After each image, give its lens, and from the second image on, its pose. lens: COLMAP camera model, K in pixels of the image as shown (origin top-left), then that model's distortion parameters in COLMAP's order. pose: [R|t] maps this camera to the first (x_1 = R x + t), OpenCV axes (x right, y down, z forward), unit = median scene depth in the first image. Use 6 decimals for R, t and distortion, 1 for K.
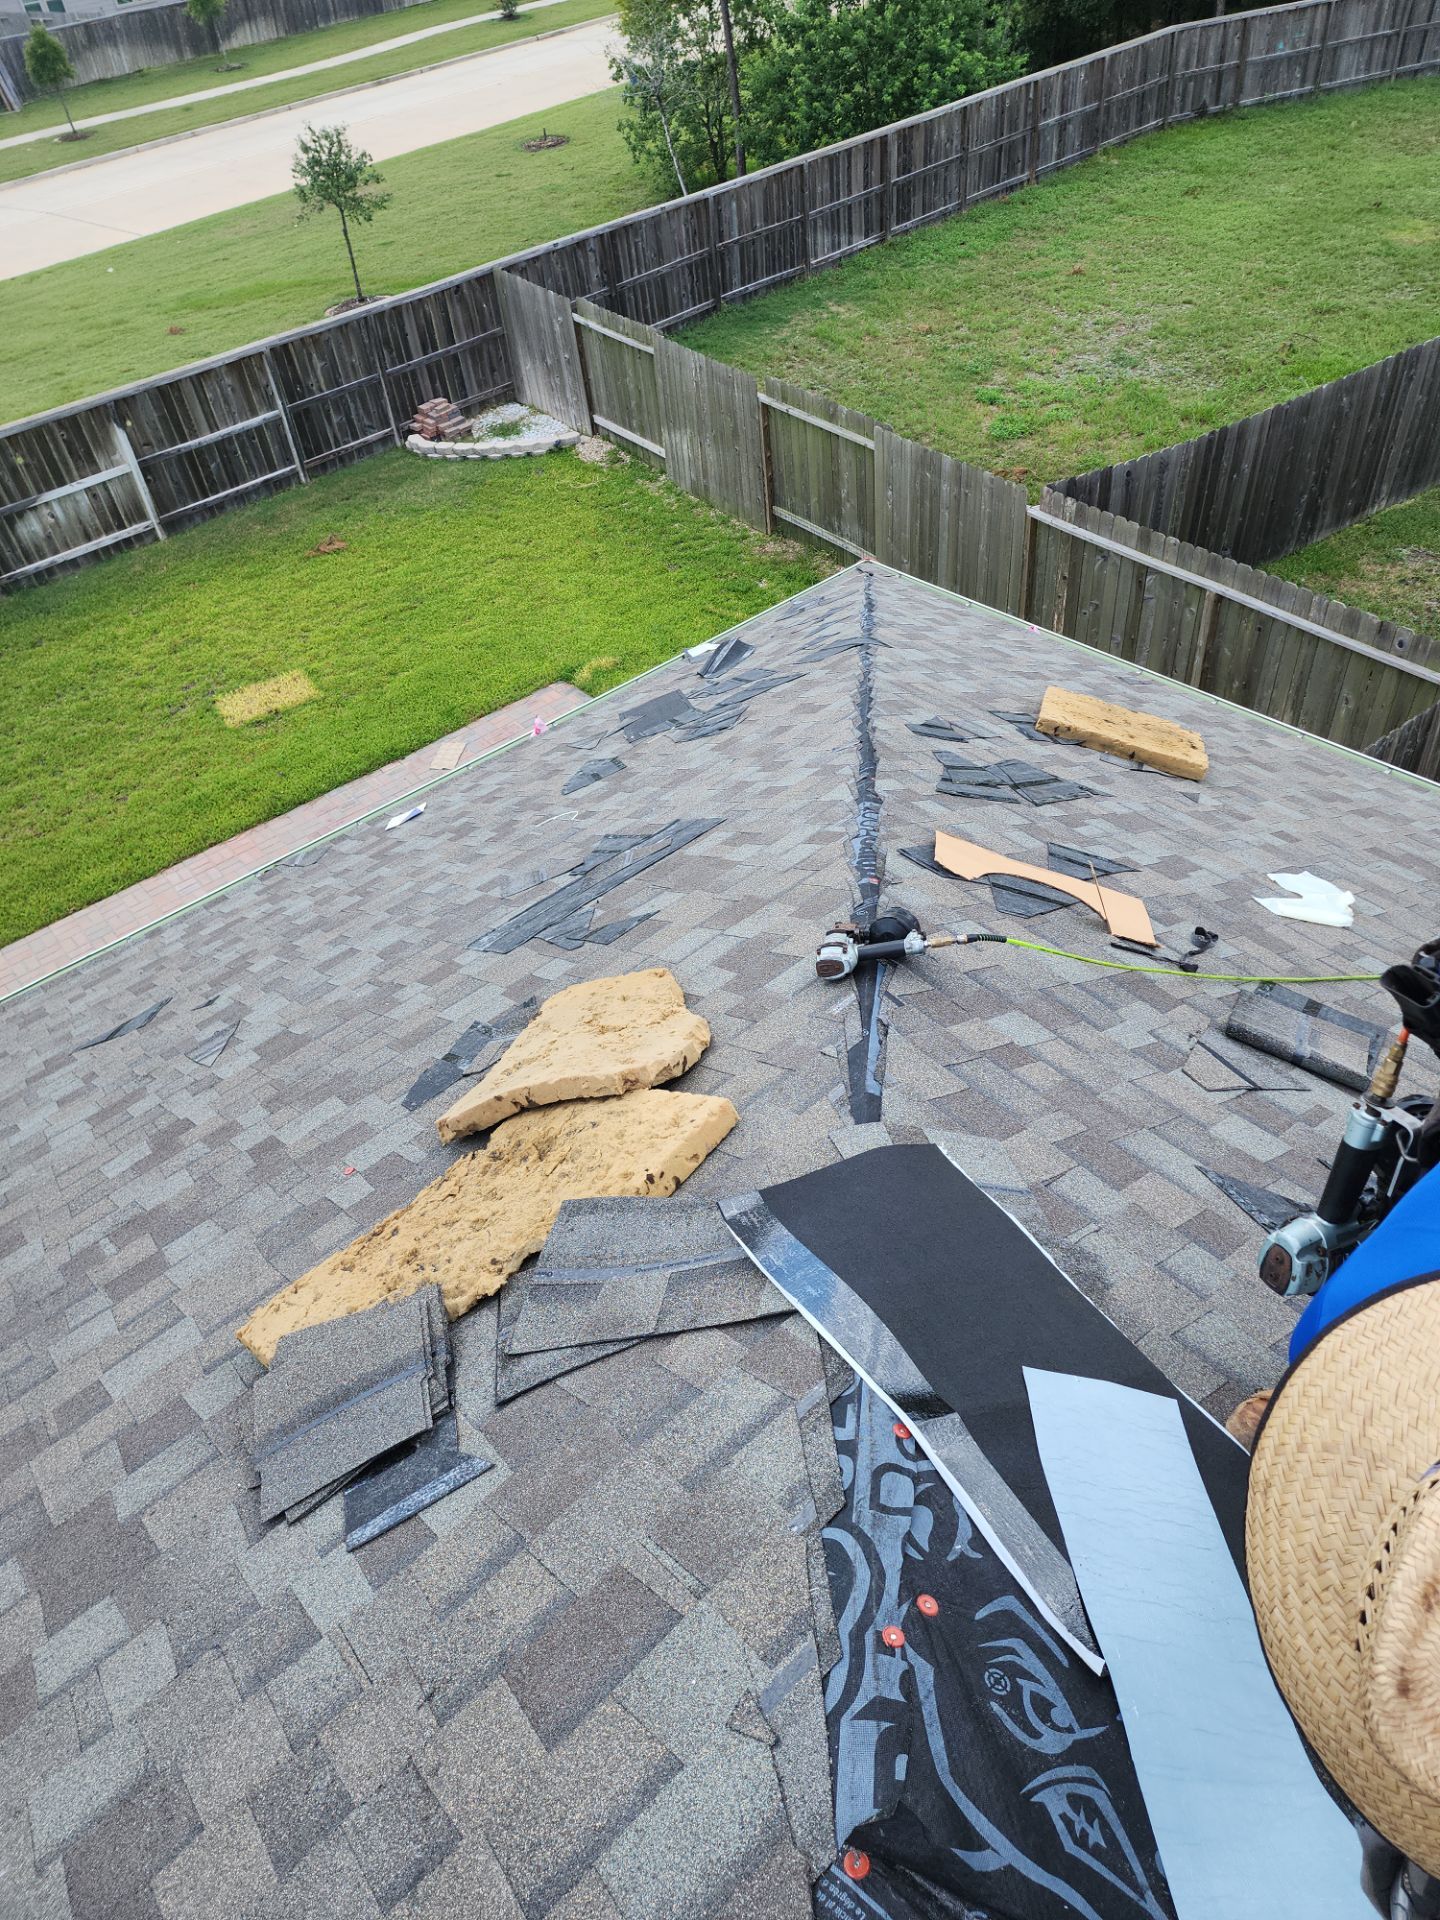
lens RADIAL K [[1226.6, 0, 723.2], [0, 1226.6, 971.3], [0, 0, 1]] dist [0.063907, -0.032046]
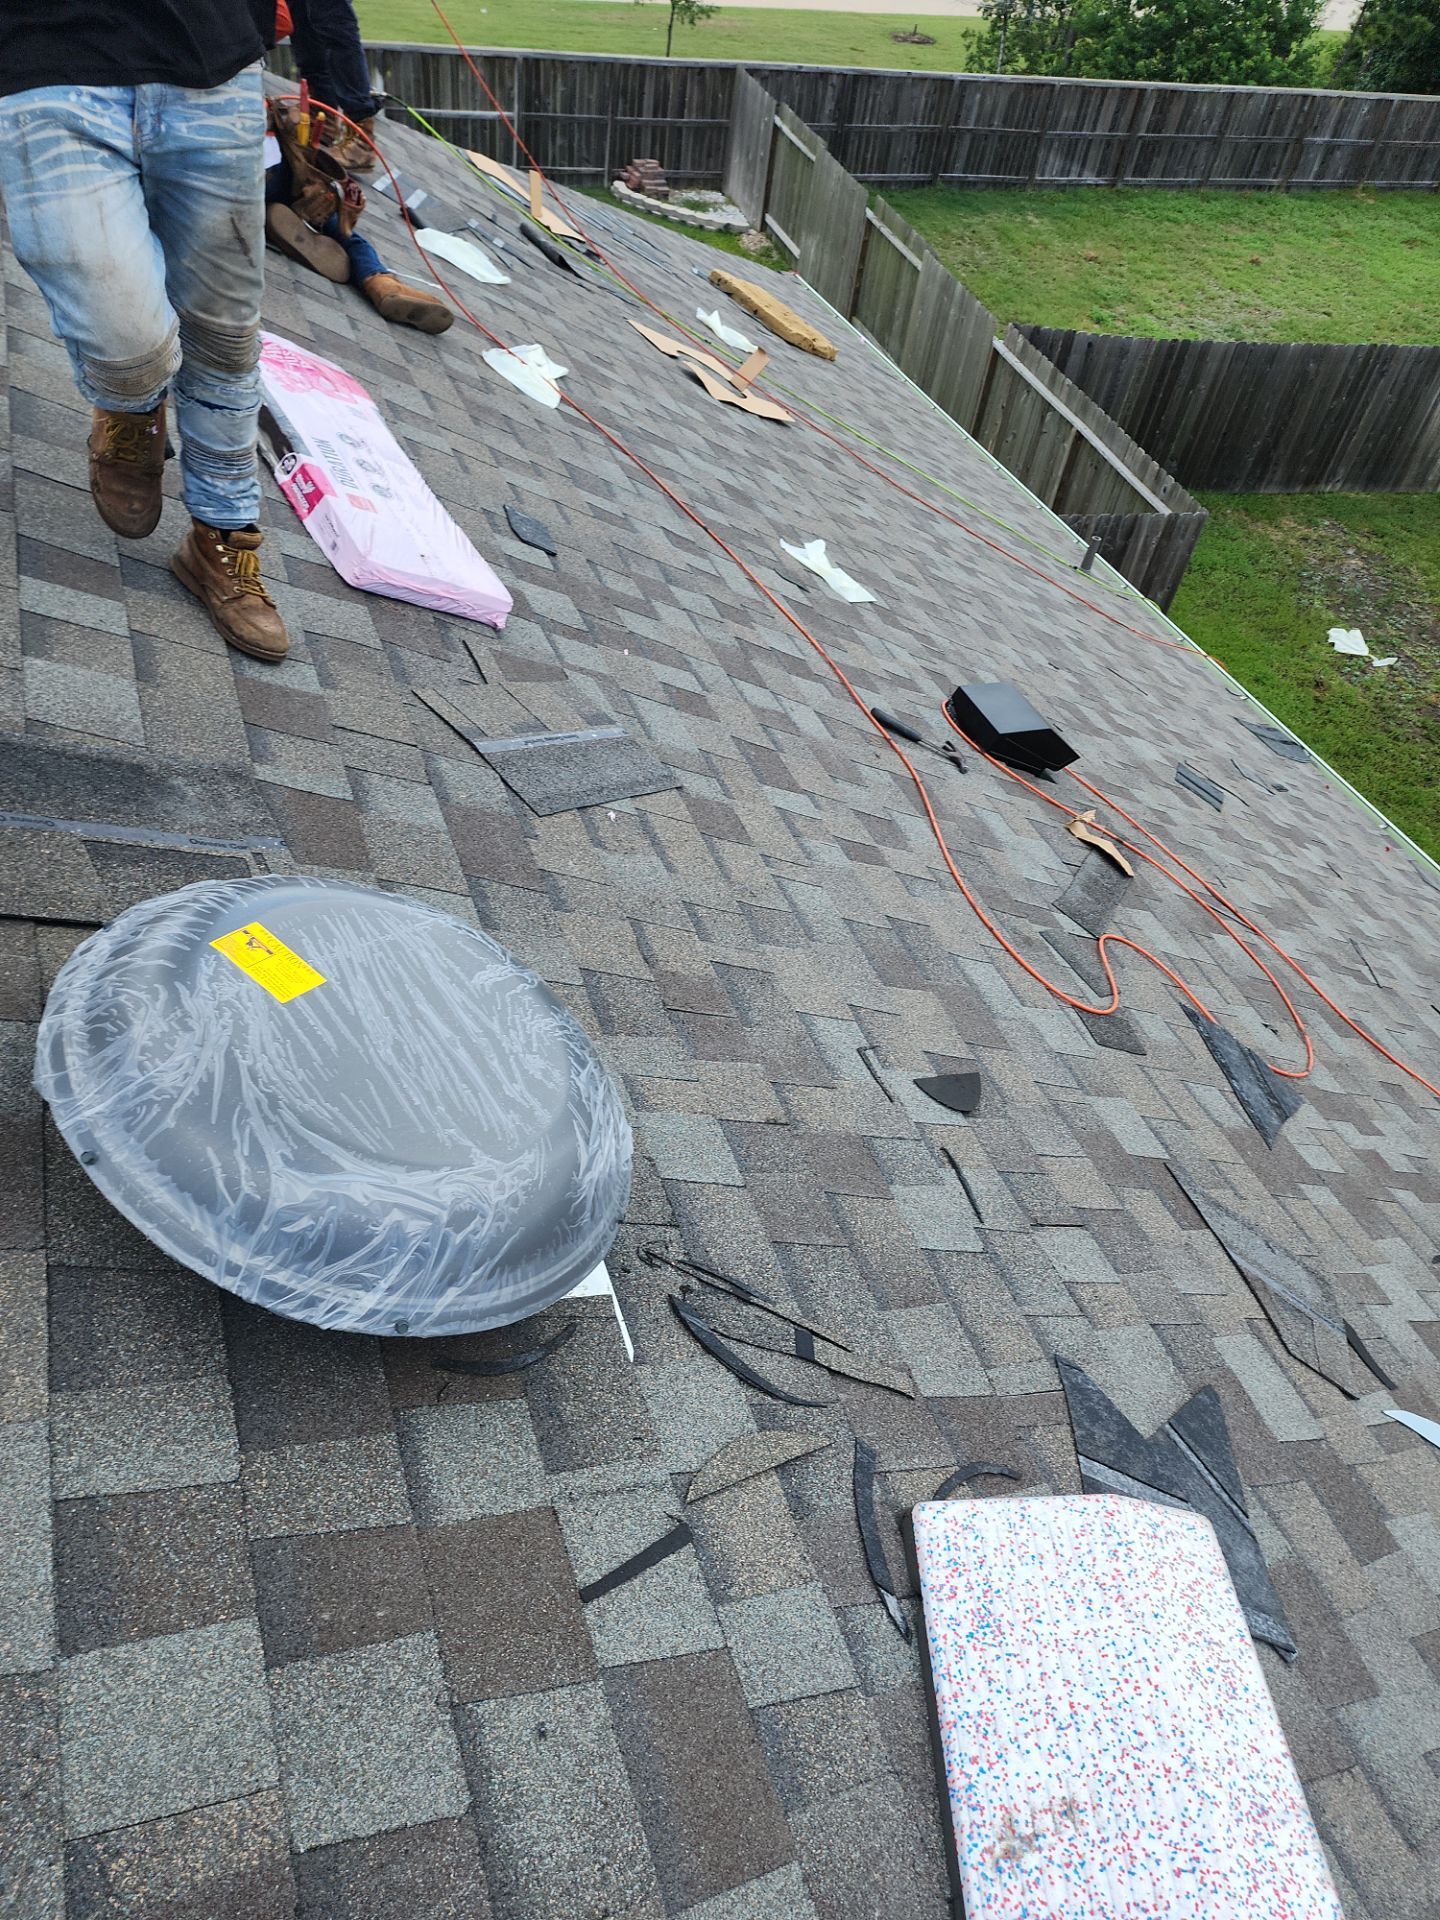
lens RADIAL K [[1226.6, 0, 721.6], [0, 1226.6, 947.9], [0, 0, 1]] dist [0.063907, -0.032046]
pose [[0.916821, 0.387943, -0.094544, 0.228021], [-0.386341, 0.921675, 0.035450, 0.149395], [0.100891, 0.004025, 0.994889, -0.143871]]
